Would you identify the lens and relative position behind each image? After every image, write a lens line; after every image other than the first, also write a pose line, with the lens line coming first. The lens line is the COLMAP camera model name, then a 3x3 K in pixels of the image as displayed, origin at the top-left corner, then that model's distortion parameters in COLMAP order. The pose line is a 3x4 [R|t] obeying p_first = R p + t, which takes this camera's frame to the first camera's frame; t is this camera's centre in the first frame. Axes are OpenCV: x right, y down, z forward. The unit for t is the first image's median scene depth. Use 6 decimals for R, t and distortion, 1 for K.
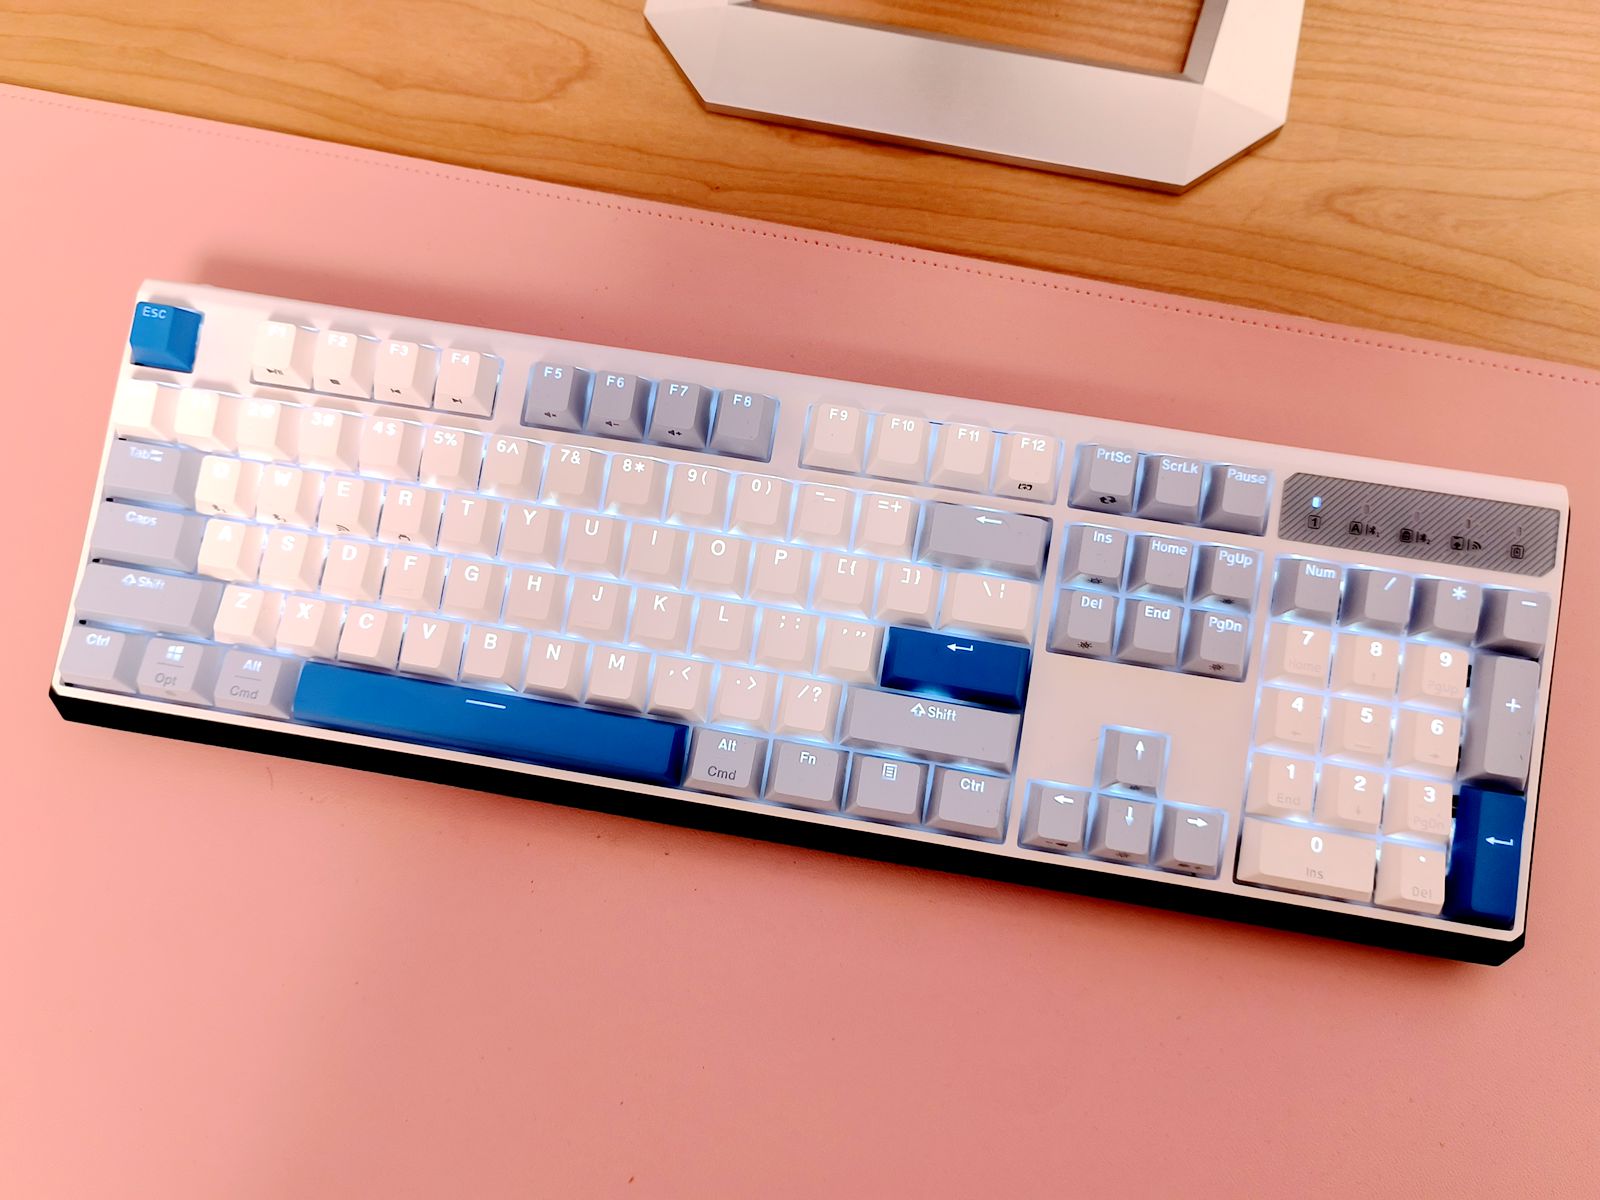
lens RADIAL K [[1258.0, 0, 801.3], [0, 1258.0, 612.5], [0, 0, 1]] dist [0.022931, -0.034519]
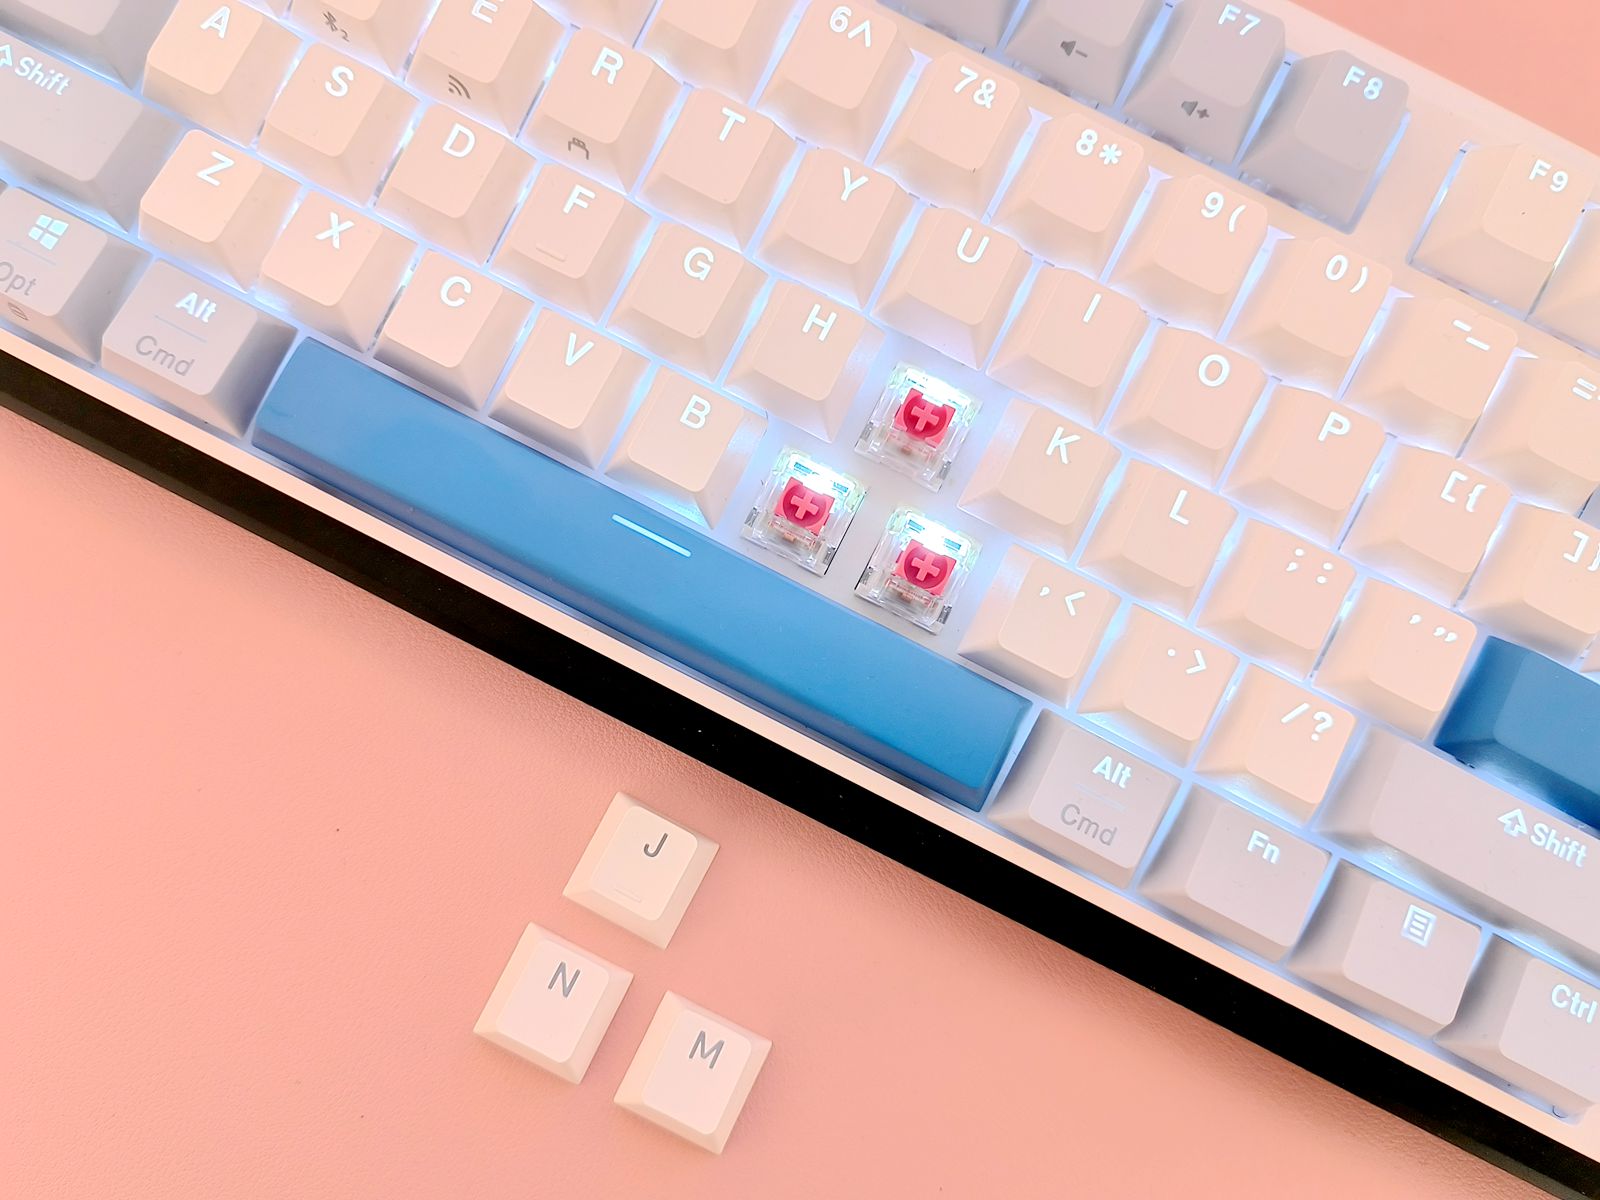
lens RADIAL K [[1228.1, 0, 788.1], [0, 1228.1, 589.1], [0, 0, 1]] dist [-0.003670, 0.003831]
pose [[0.952720, 0.301713, 0.035959, -0.210322], [-0.303597, 0.950056, 0.072266, 0.042334], [-0.012359, -0.079766, 0.996737, 0.532982]]
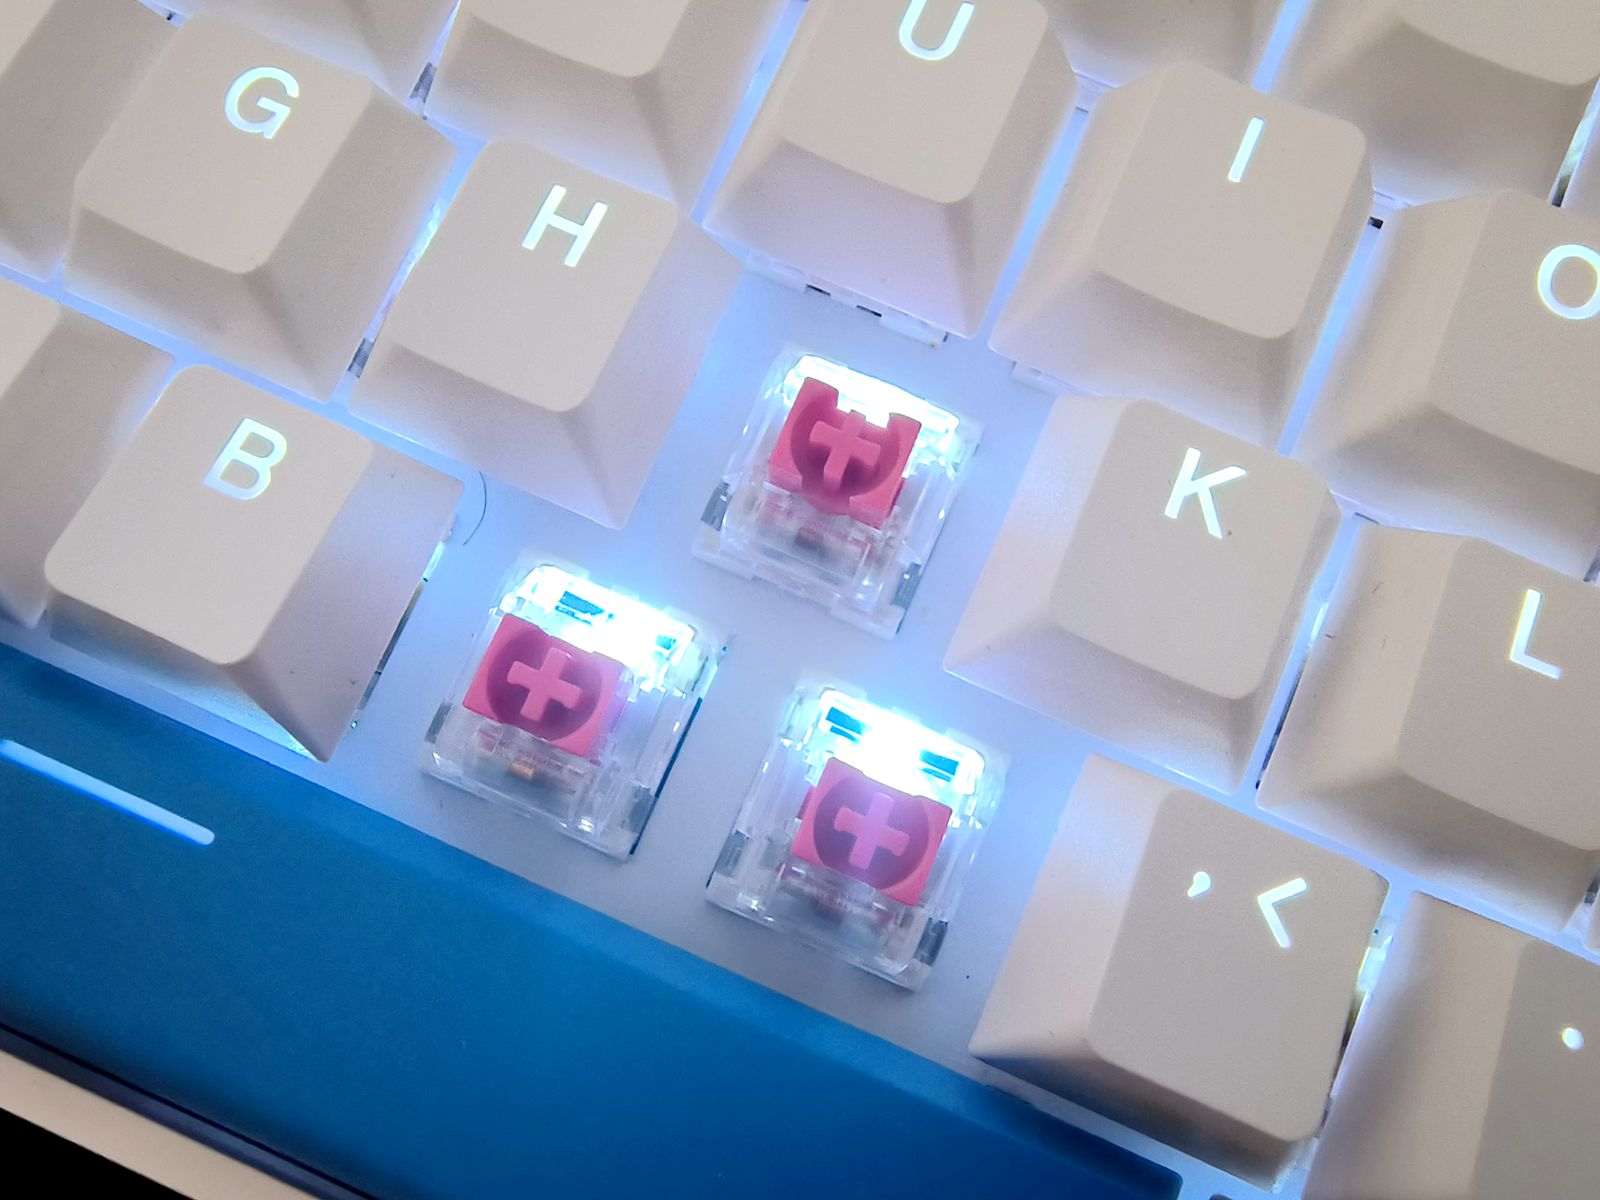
lens RADIAL K [[1228.1, 0, 793.2], [0, 1228.1, 628.5], [0, 0, 1]] dist [-0.003670, 0.003831]
pose [[0.967692, 0.251637, 0.015816, -0.167316], [-0.250395, 0.966481, -0.056717, 0.036907], [-0.029558, 0.050925, 0.998265, 0.820869]]
